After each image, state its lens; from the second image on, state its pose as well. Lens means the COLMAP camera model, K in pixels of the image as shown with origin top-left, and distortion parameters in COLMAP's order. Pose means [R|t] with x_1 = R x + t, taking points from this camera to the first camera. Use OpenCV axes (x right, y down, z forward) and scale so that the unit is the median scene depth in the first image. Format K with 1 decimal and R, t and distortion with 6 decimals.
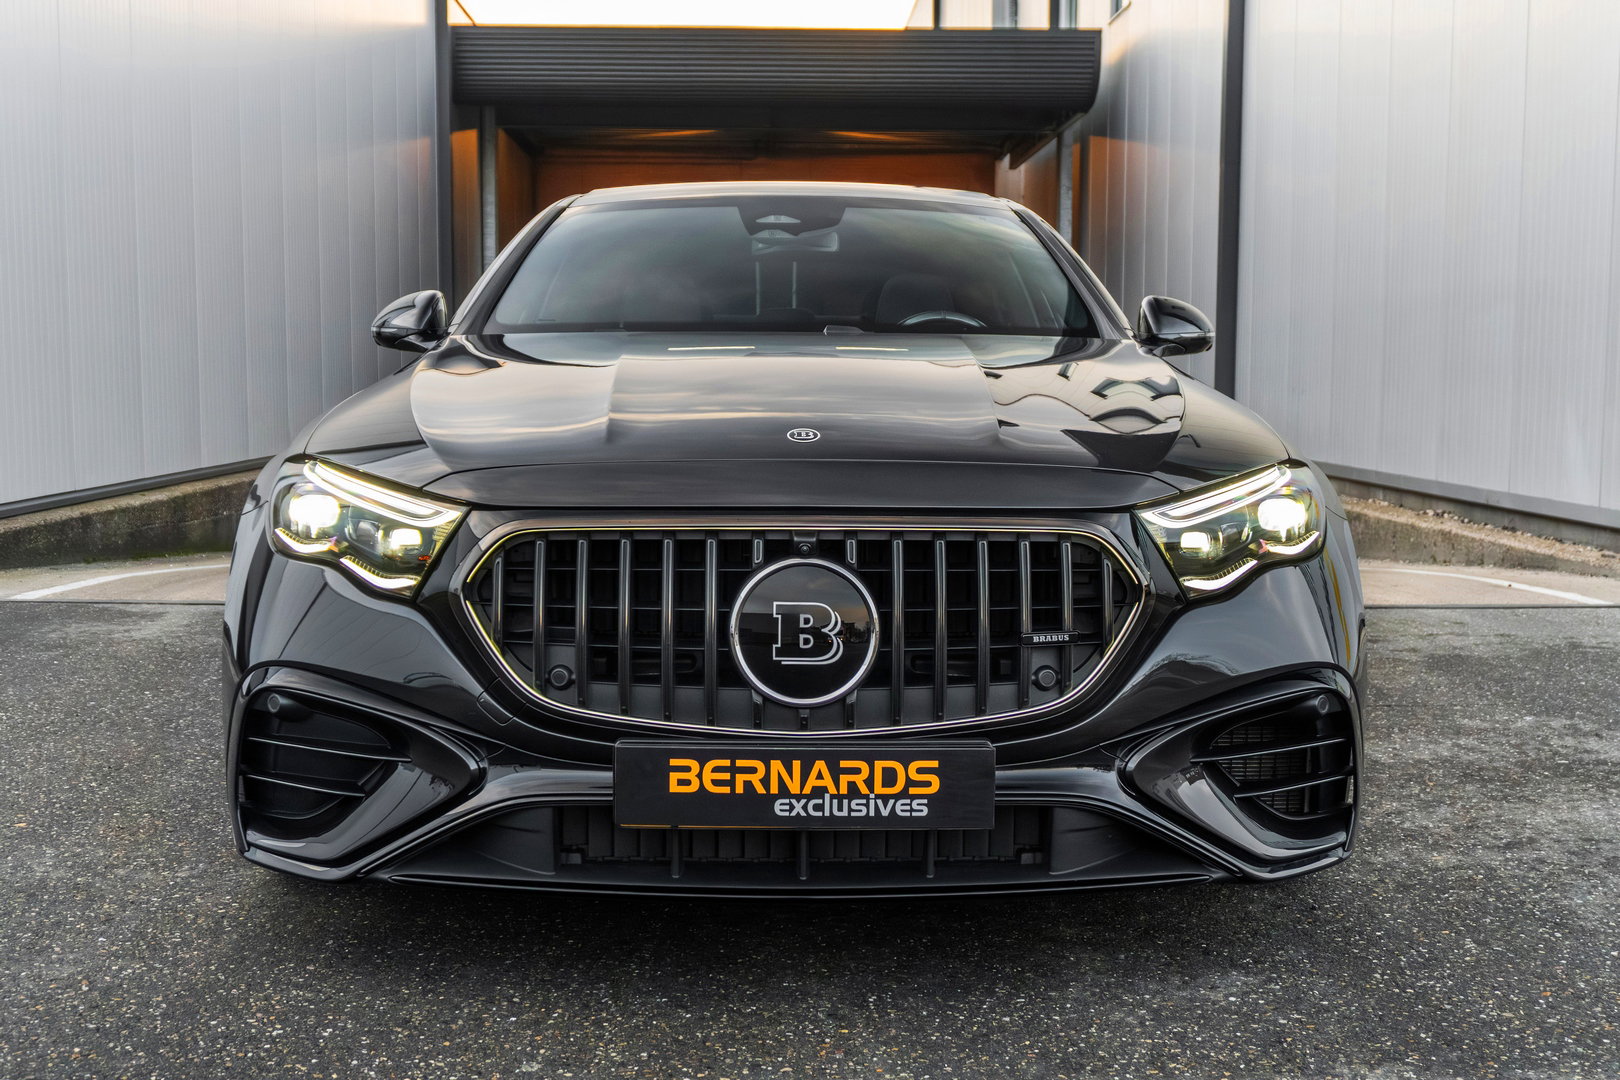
lens RADIAL K [[1666.0, 0, 810.0], [0, 1666.0, 540.0], [0, 0, 1]] dist [-0.017331, 0.018729]
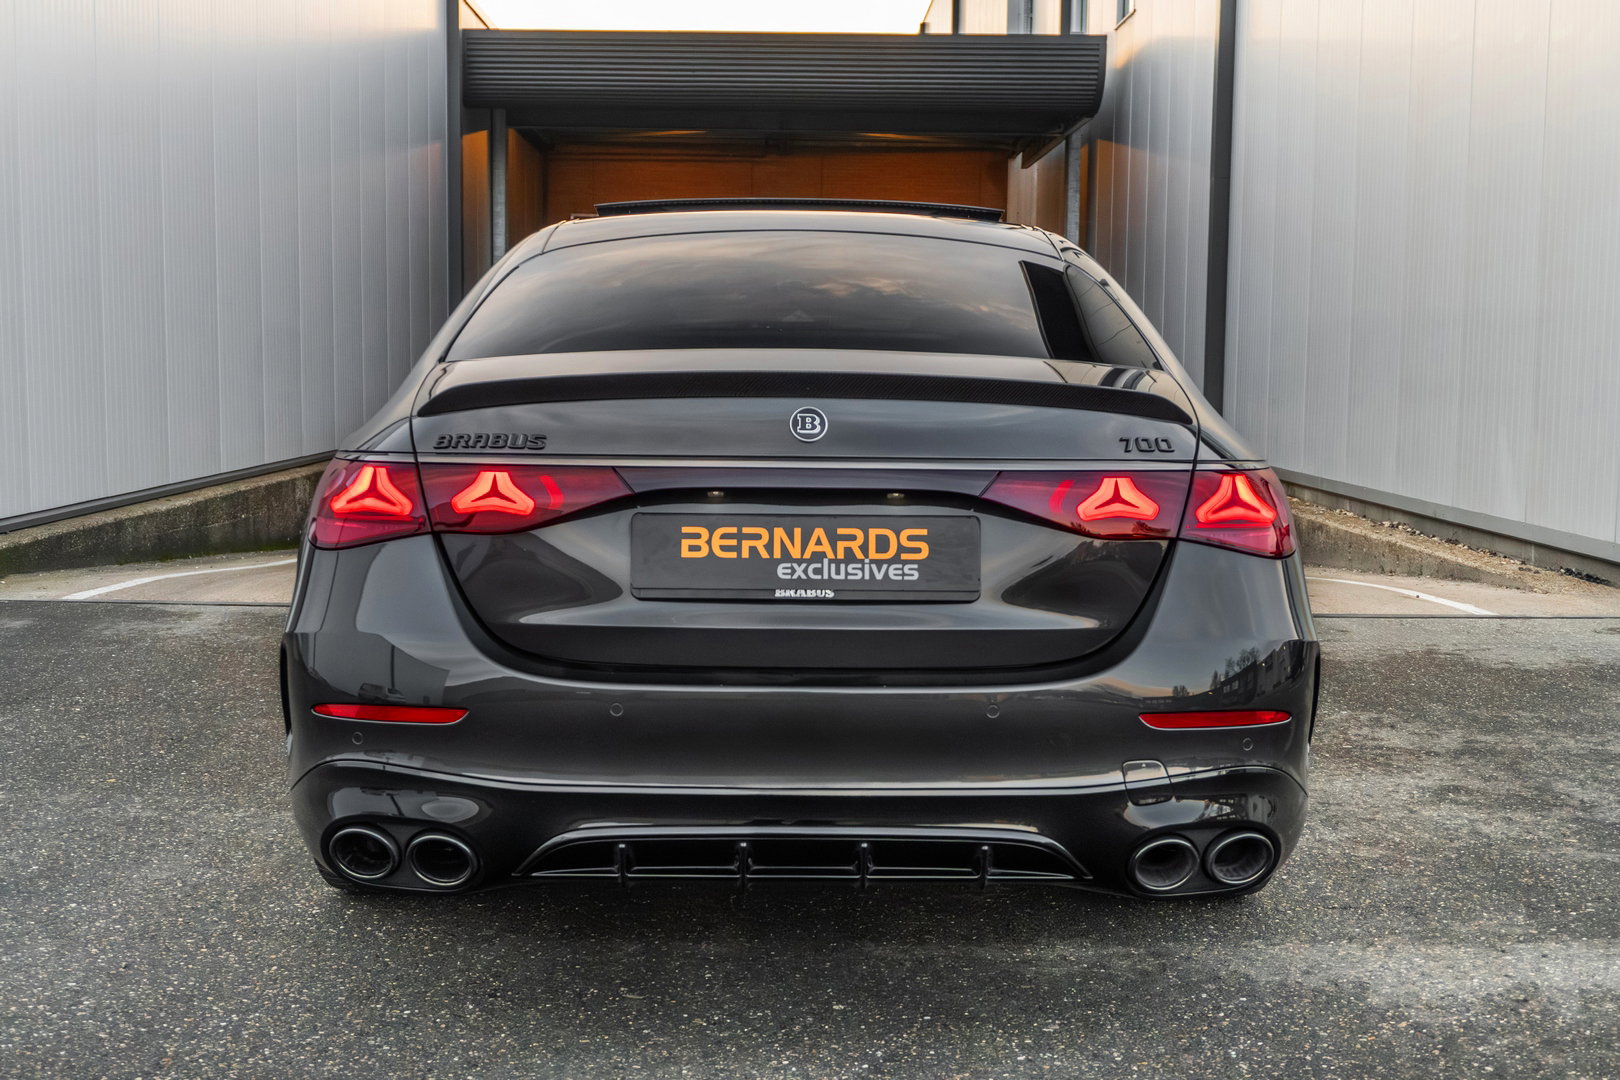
lens RADIAL K [[1765.4, 0, 810.0], [0, 1765.4, 540.0], [0, 0, 1]] dist [-0.010277, -0.030585]
pose [[0.999803, 0.007118, -0.018538, 0.035337], [-0.007049, 0.999968, 0.003780, -0.009369], [0.018565, -0.003648, 0.999821, -0.136727]]
